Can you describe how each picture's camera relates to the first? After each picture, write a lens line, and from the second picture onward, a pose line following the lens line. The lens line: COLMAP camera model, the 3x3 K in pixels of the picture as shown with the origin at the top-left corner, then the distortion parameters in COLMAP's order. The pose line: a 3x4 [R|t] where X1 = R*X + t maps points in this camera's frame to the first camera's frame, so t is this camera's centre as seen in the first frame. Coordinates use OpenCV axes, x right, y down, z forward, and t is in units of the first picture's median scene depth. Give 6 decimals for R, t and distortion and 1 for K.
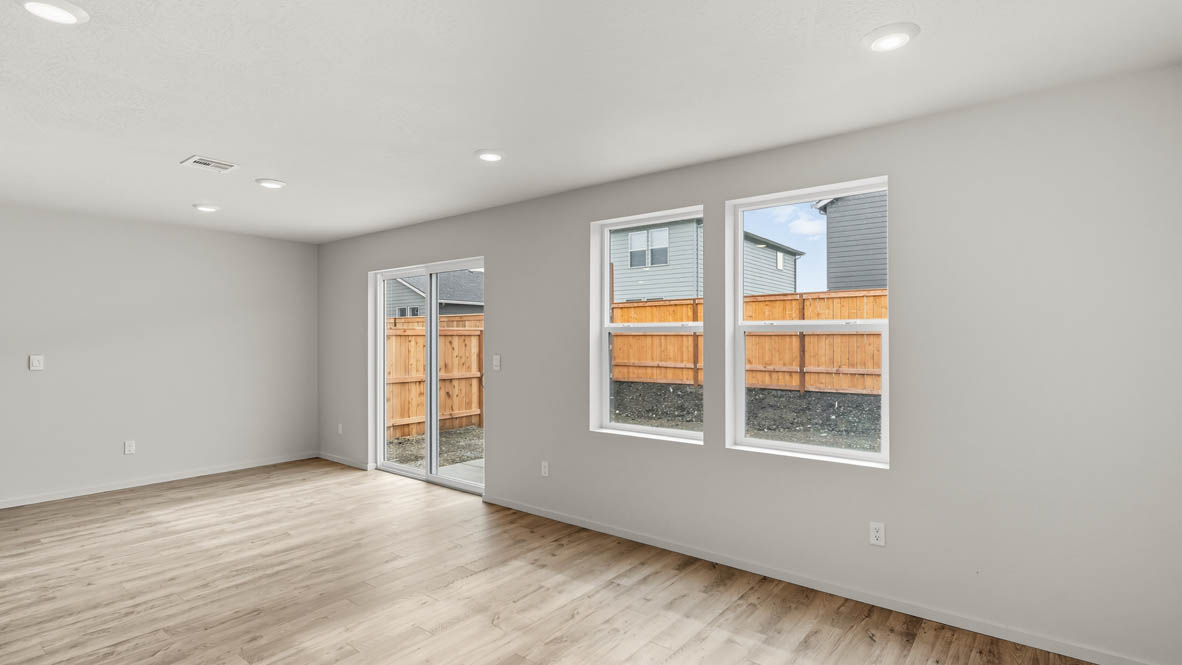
lens RADIAL K [[551.9, 0, 593.6], [0, 551.9, 339.1], [0, 0, 1]] dist [-0.001266, 0.000142]
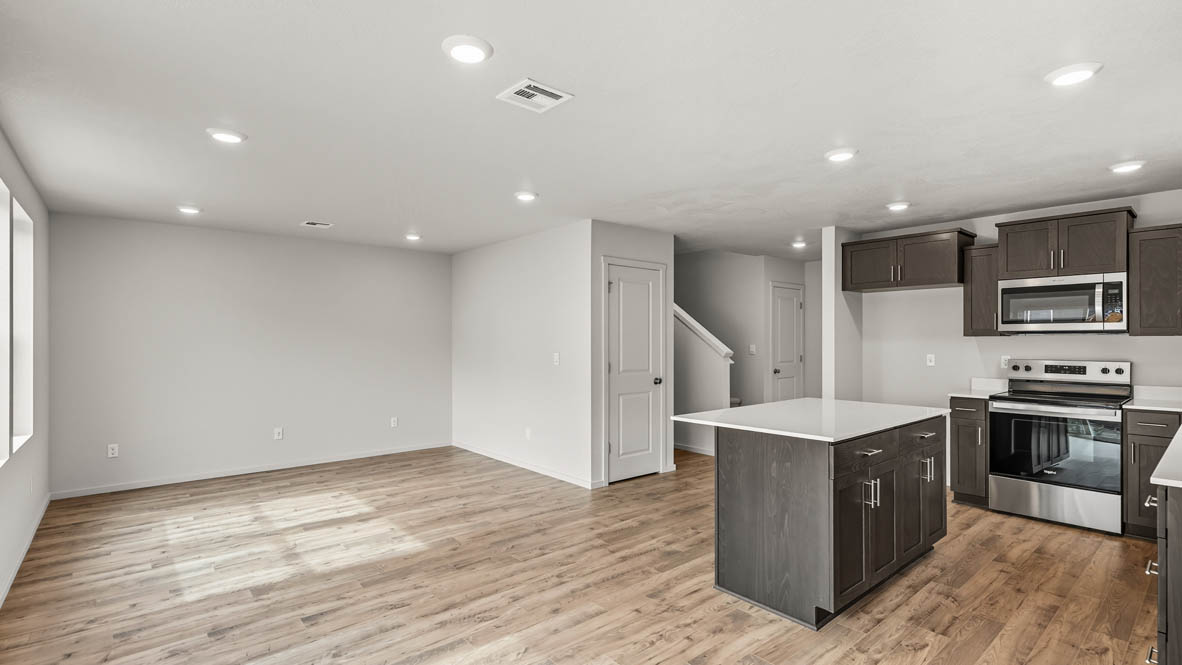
lens RADIAL K [[551.9, 0, 593.6], [0, 551.9, 339.1], [0, 0, 1]] dist [-0.001266, 0.000142]
pose [[-0.978859, 0.001372, 0.204534, -1.020809], [0.000568, 0.999992, -0.003986, 0.005128], [-0.204537, -0.003786, -0.978851, 1.881816]]
